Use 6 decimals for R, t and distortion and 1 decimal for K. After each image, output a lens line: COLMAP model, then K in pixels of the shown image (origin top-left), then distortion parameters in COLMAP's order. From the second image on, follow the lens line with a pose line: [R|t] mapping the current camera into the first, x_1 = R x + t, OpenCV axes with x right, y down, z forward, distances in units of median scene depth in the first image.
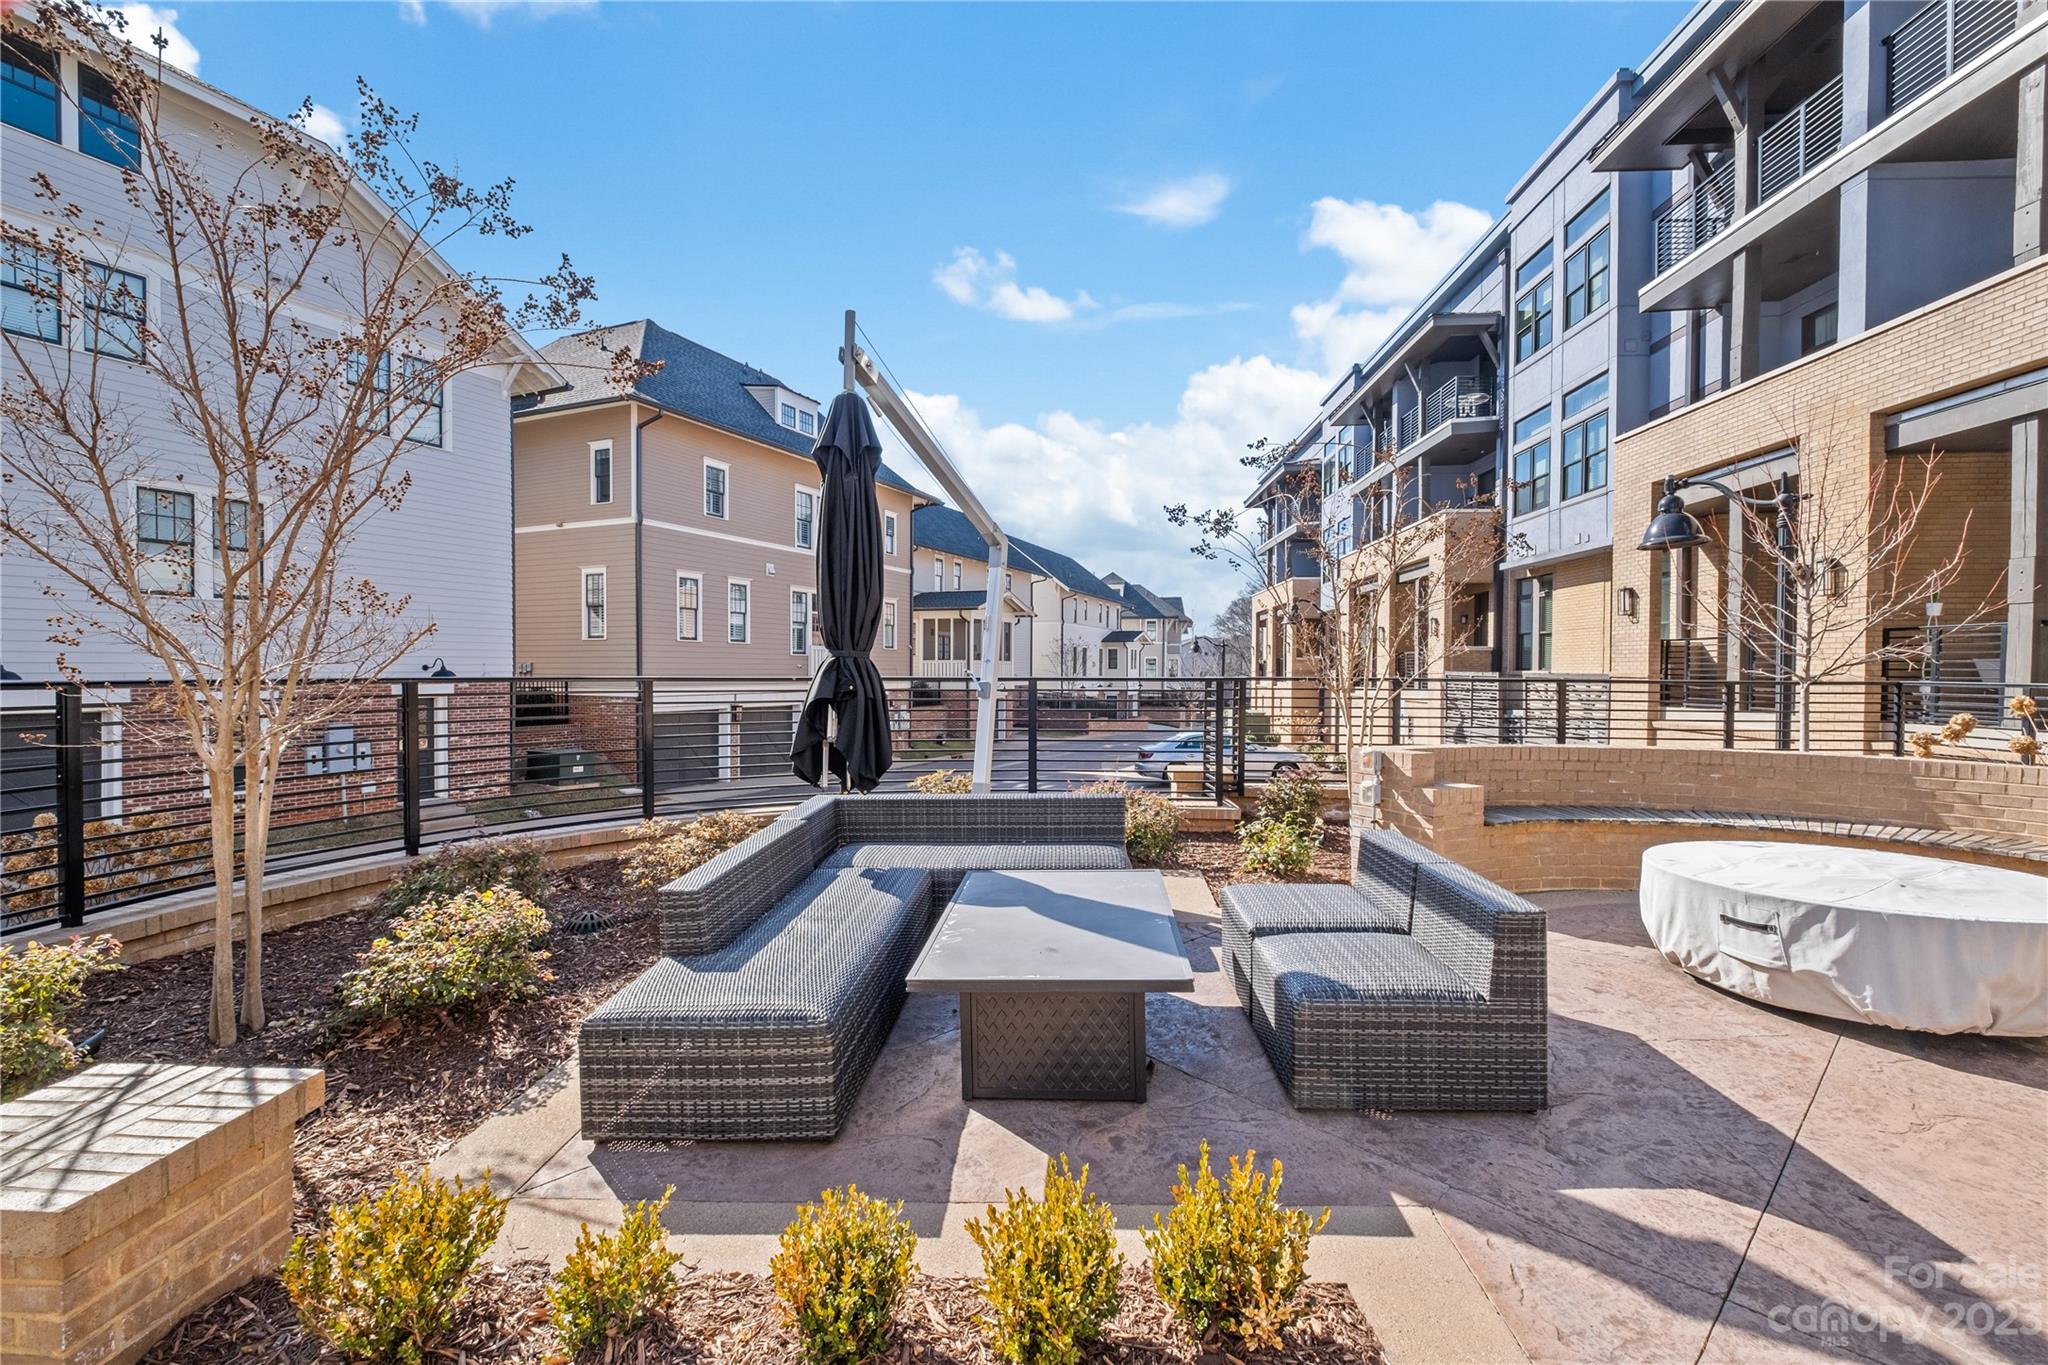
lens RADIAL K [[878.8, 0, 1034.2], [0, 878.8, 685.2], [0, 0, 1]] dist [0.001268, -0.003137]
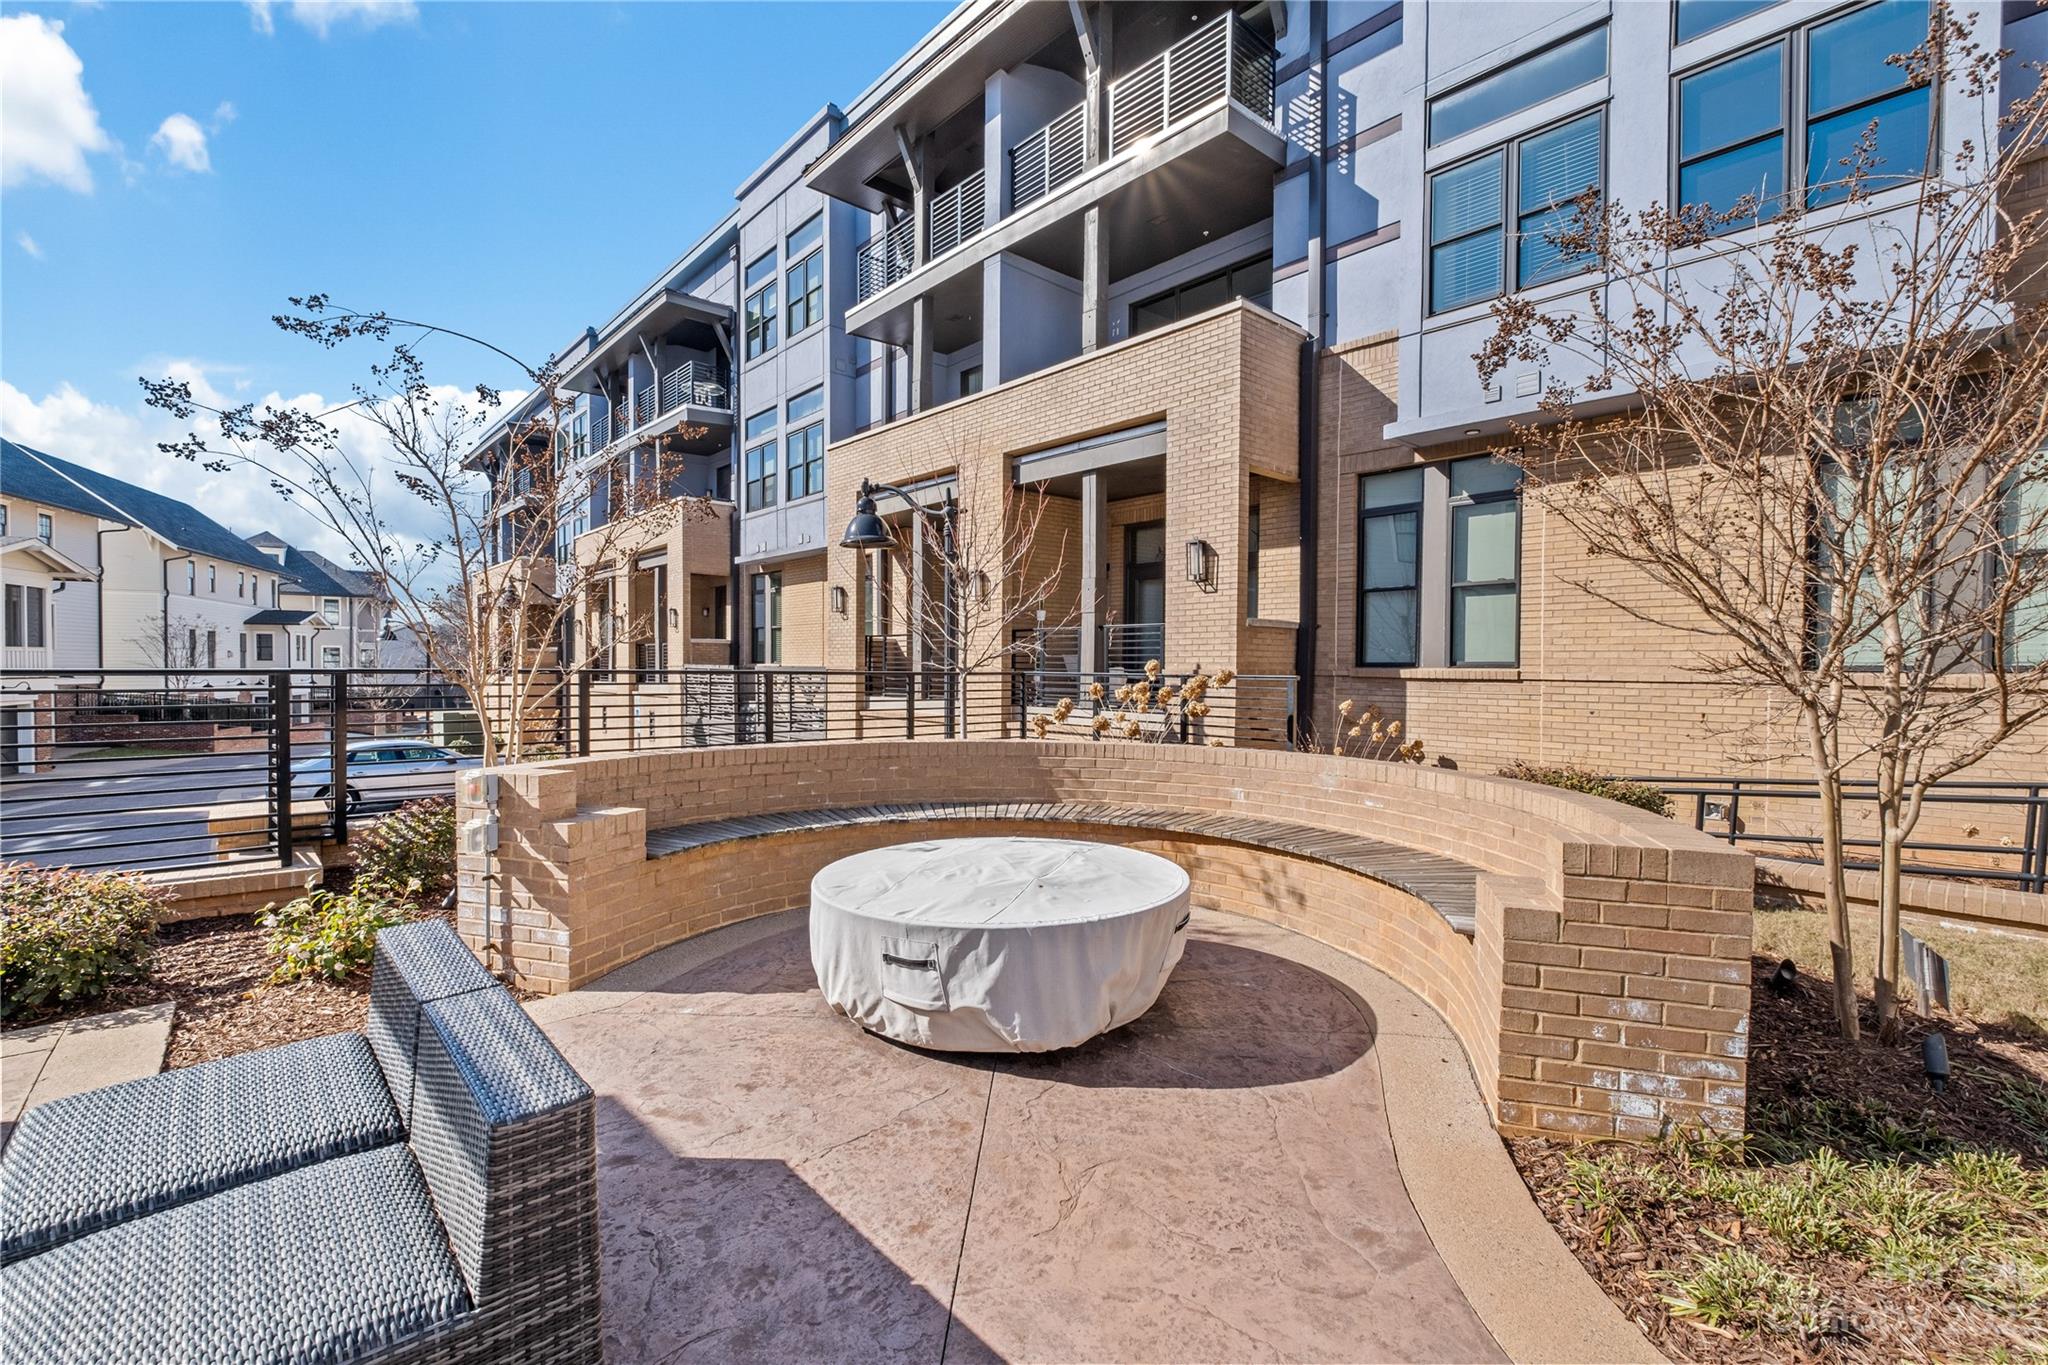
lens RADIAL K [[878.8, 0, 1034.2], [0, 878.8, 685.2], [0, 0, 1]] dist [0.001268, -0.003137]
pose [[0.698116, -0.013573, 0.715856, 0.085130], [0.008626, 0.999907, 0.010547, 0.000956], [-0.715933, -0.001188, 0.698168, 0.094112]]
